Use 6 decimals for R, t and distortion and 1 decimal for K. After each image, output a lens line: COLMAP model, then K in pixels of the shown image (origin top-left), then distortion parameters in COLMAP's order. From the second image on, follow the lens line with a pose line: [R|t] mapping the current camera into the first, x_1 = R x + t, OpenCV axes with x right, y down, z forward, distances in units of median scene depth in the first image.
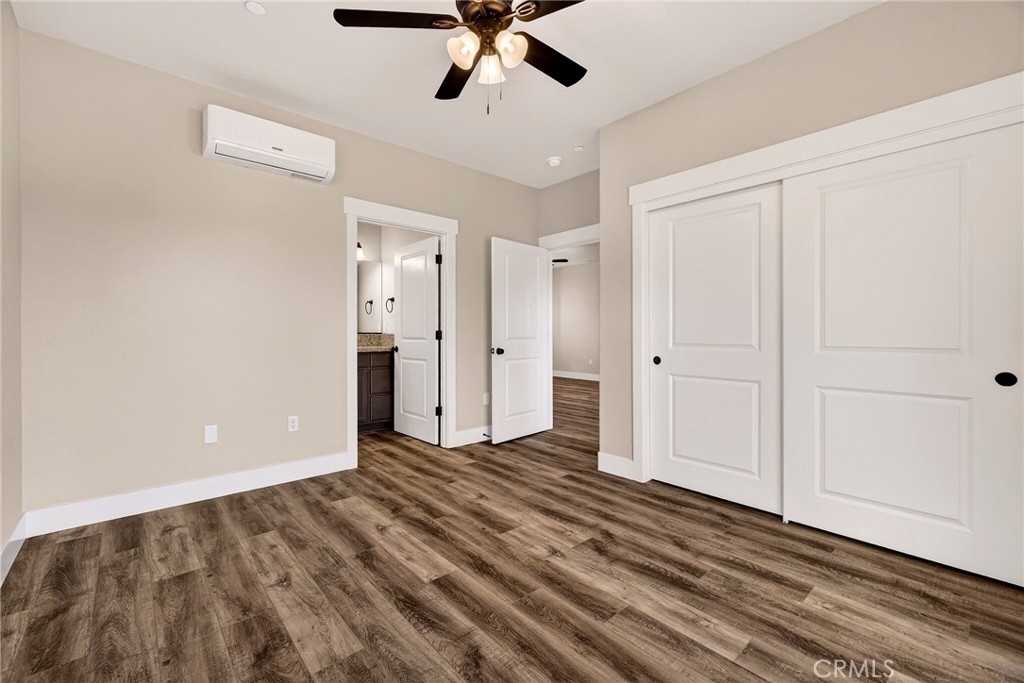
lens RADIAL K [[433.4, 0, 508.9], [0, 433.4, 330.8], [0, 0, 1]] dist [0.005419, -0.000052]
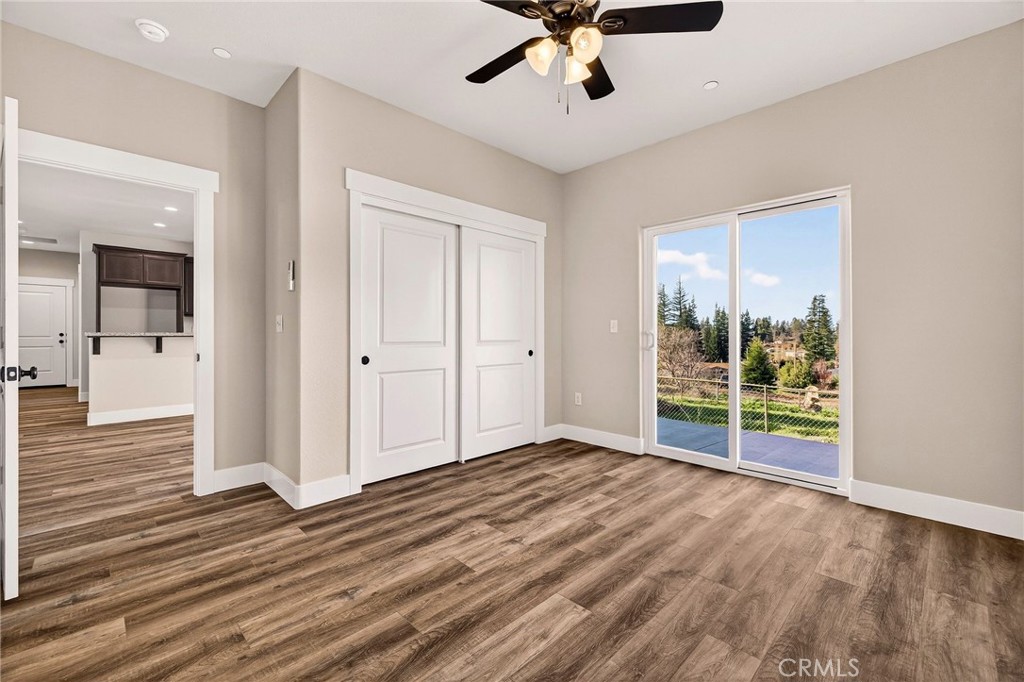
lens RADIAL K [[433.4, 0, 508.9], [0, 433.4, 330.3], [0, 0, 1]] dist [0.005419, -0.000052]
pose [[-0.055355, 0.006795, 0.998444, -0.913177], [-0.004131, 0.999967, -0.007035, 0.008644], [-0.998458, -0.004514, -0.055325, 1.038753]]
